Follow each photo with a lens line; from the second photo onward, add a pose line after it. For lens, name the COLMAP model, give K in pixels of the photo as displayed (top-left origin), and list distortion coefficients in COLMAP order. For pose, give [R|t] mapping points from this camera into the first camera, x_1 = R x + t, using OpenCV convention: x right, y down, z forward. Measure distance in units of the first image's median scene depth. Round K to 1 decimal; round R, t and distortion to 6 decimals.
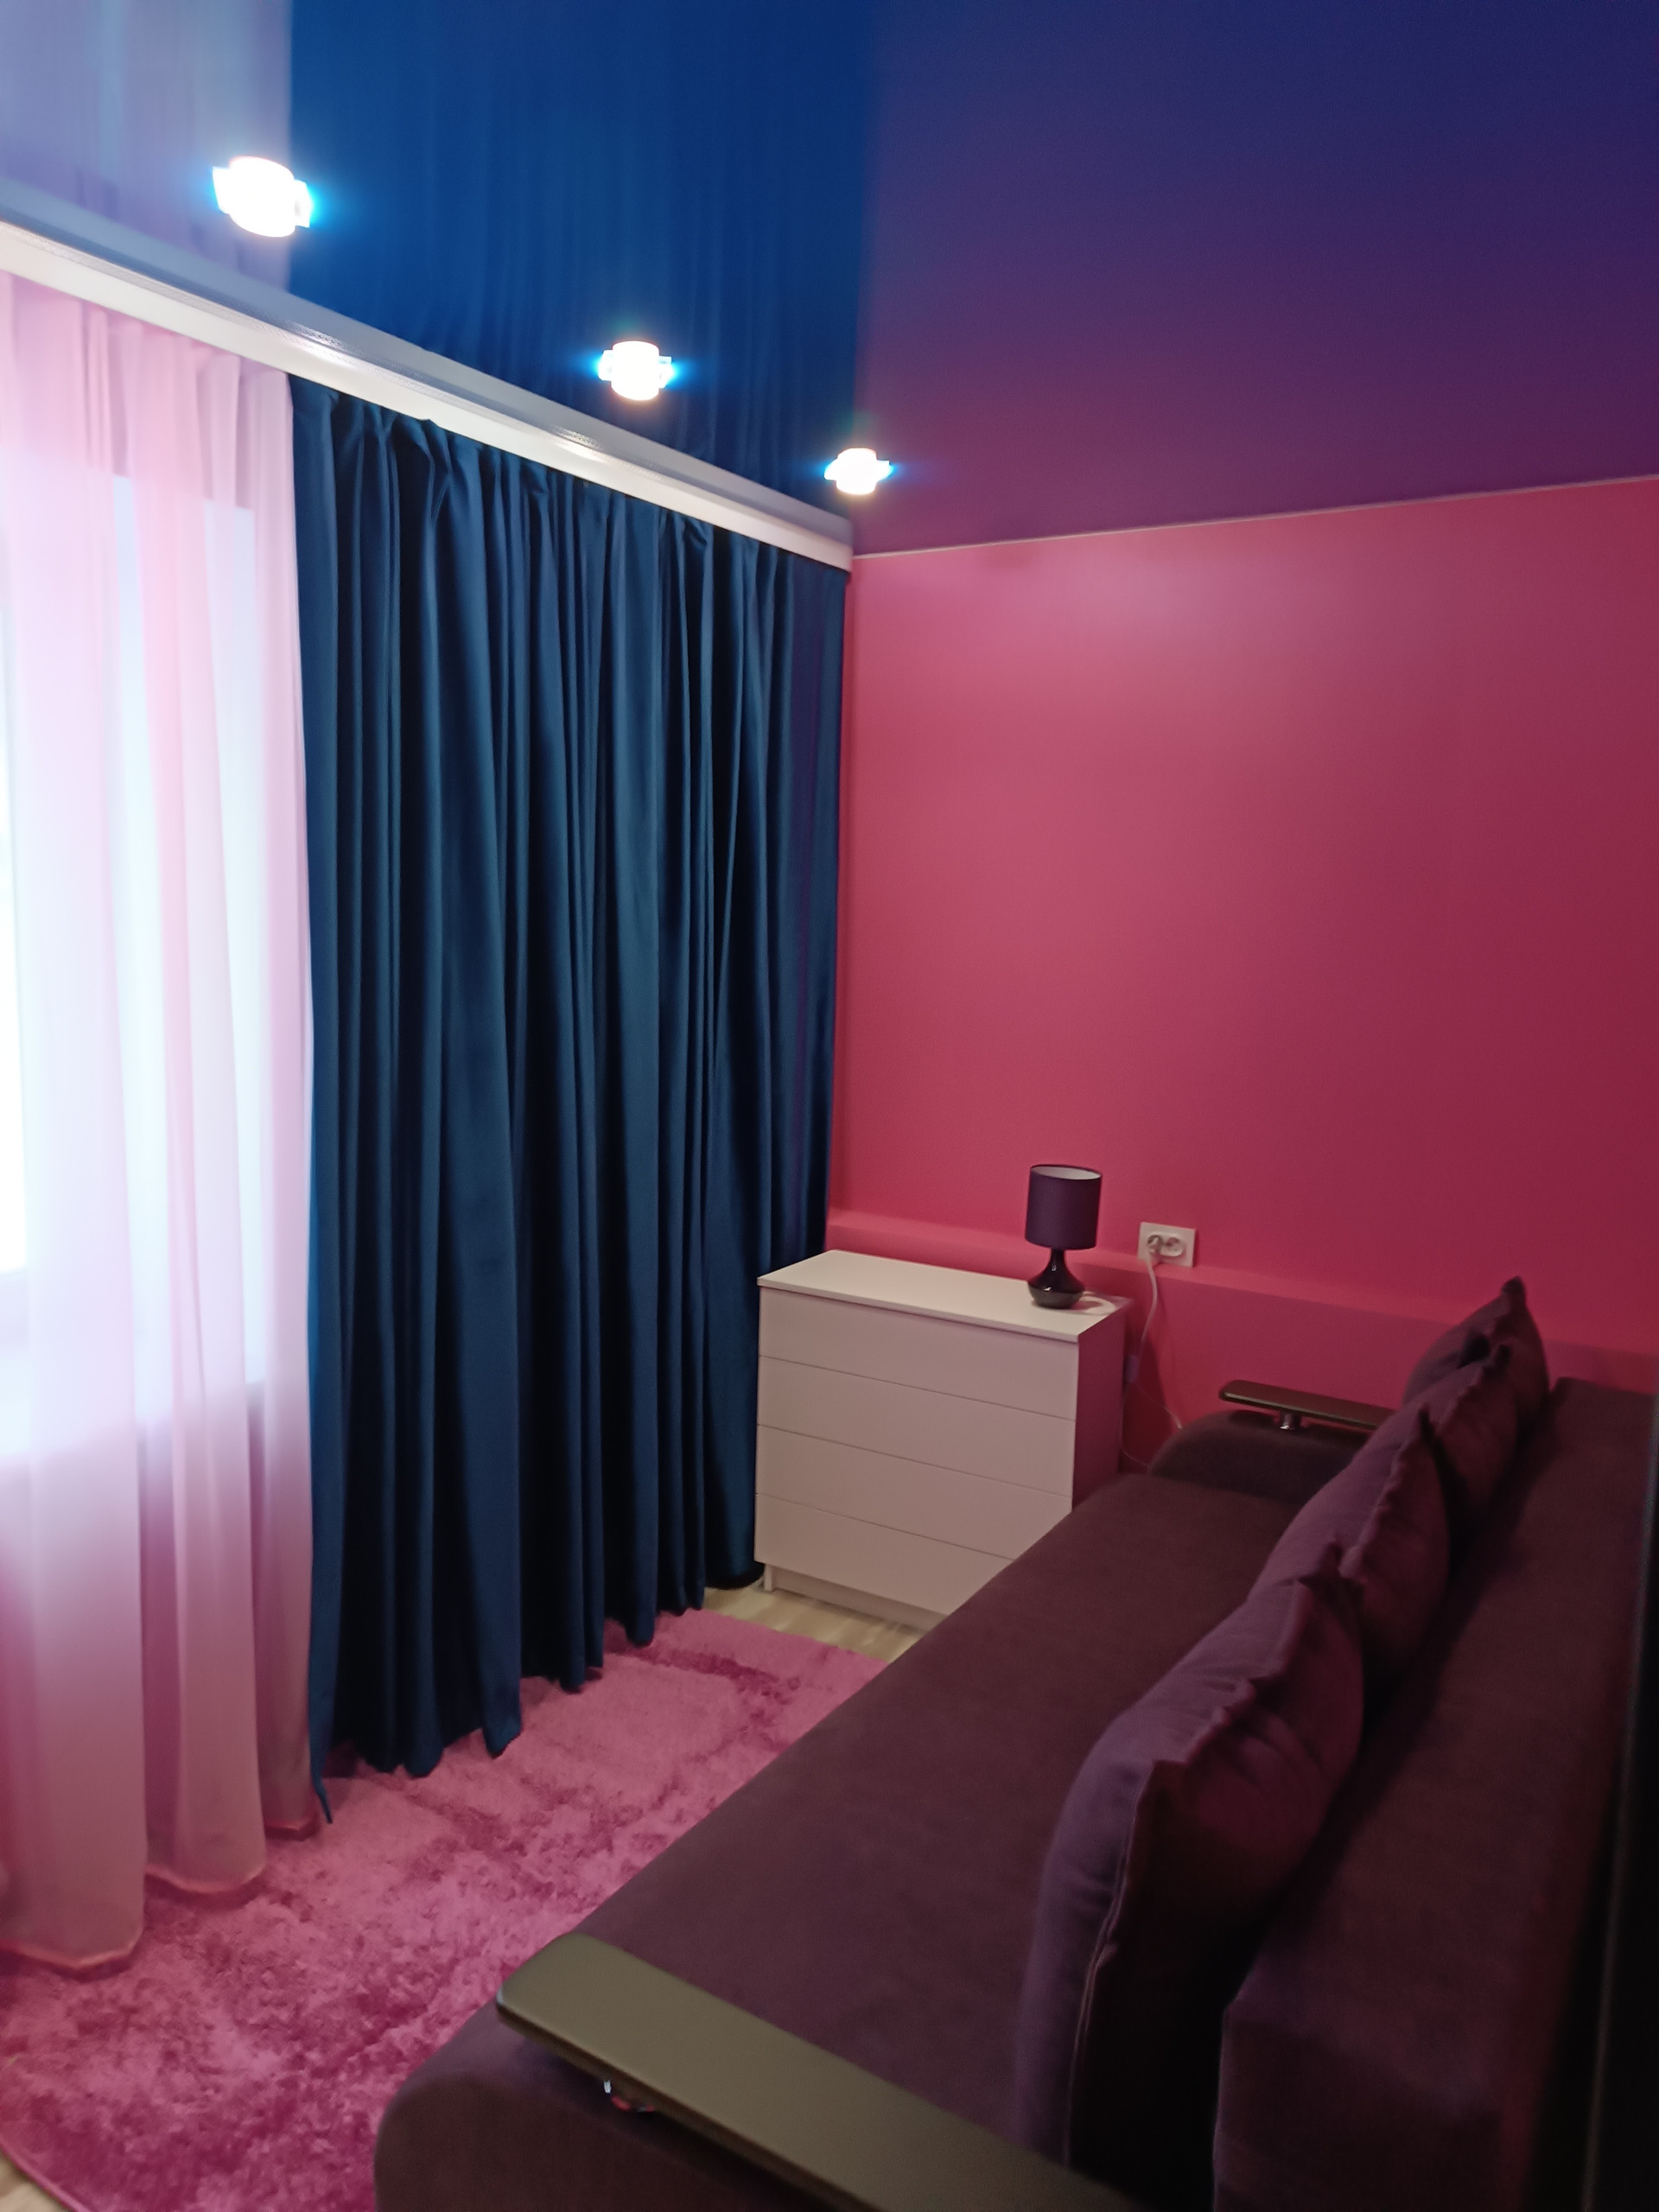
lens RADIAL K [[1582.2, 0, 840.4], [0, 1582.2, 1092.6], [0, 0, 1]] dist [0.009510, -0.002205]
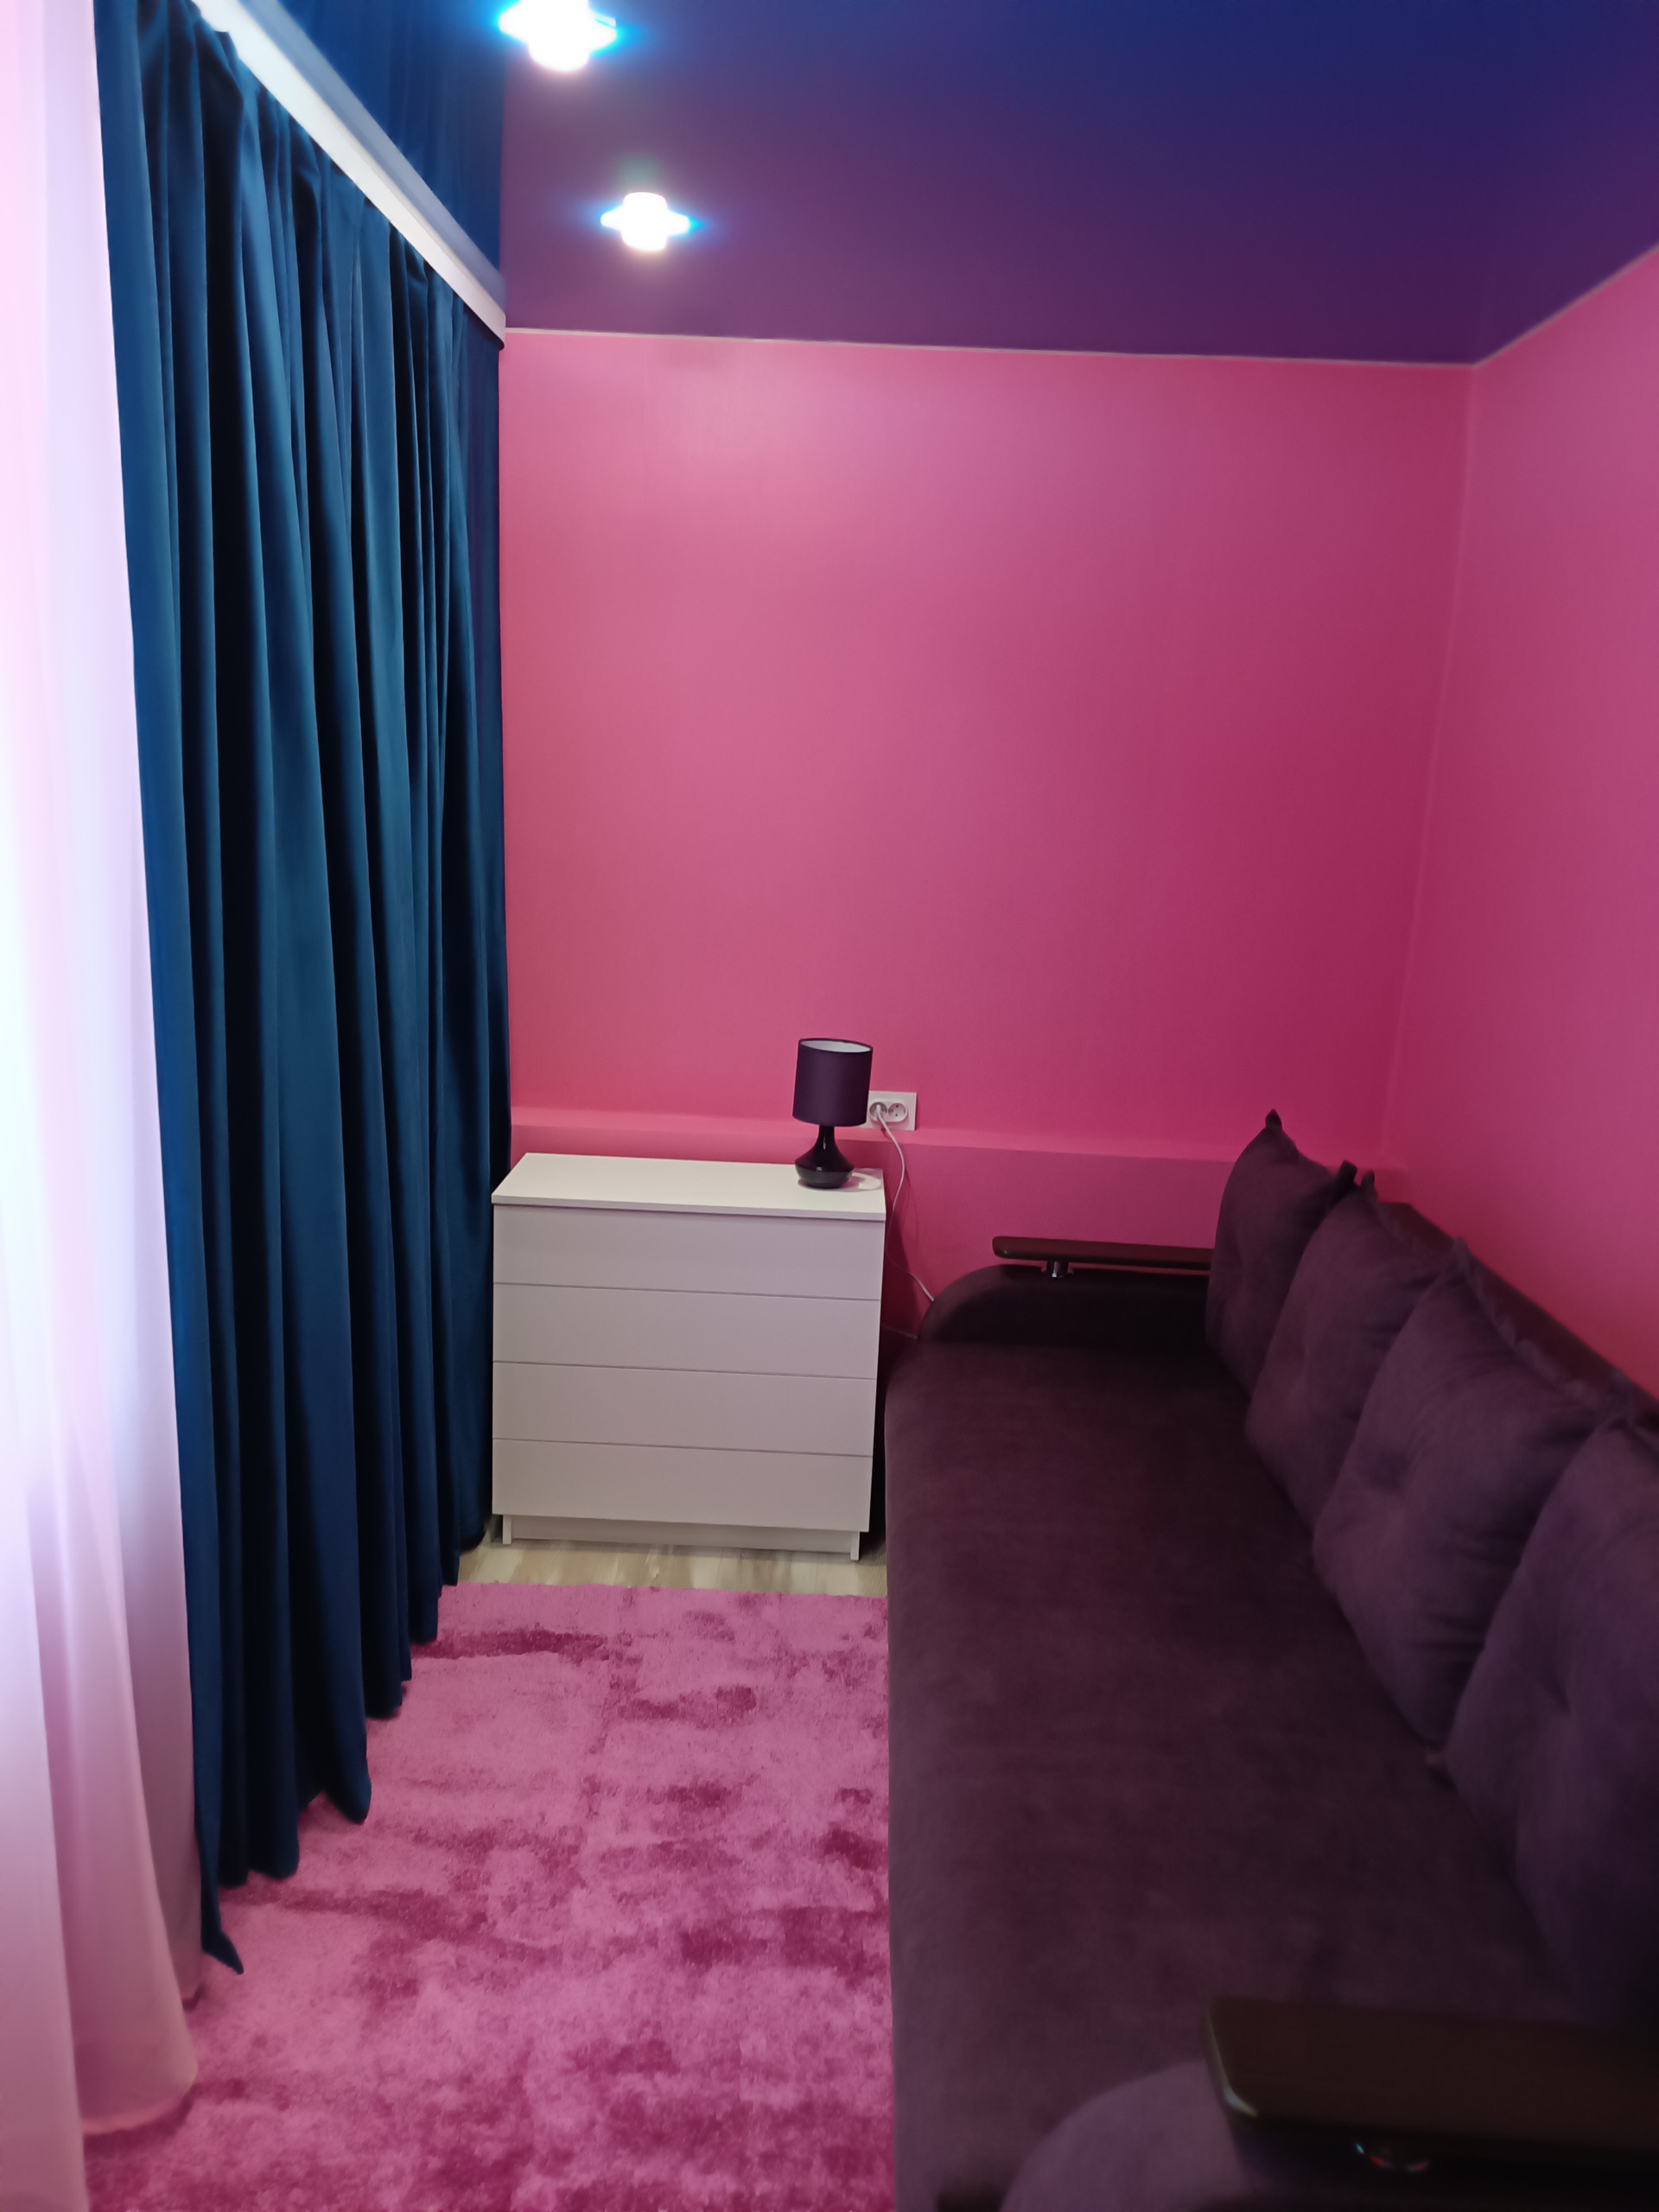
lens RADIAL K [[1562.3, 0, 832.1], [0, 1562.3, 1097.4], [0, 0, 1]] dist [0.000380, -0.007756]
pose [[0.863921, -0.088283, 0.495829, -0.331939], [0.042450, 0.993777, 0.102981, -0.014354], [-0.501835, -0.067919, 0.862293, 0.201519]]
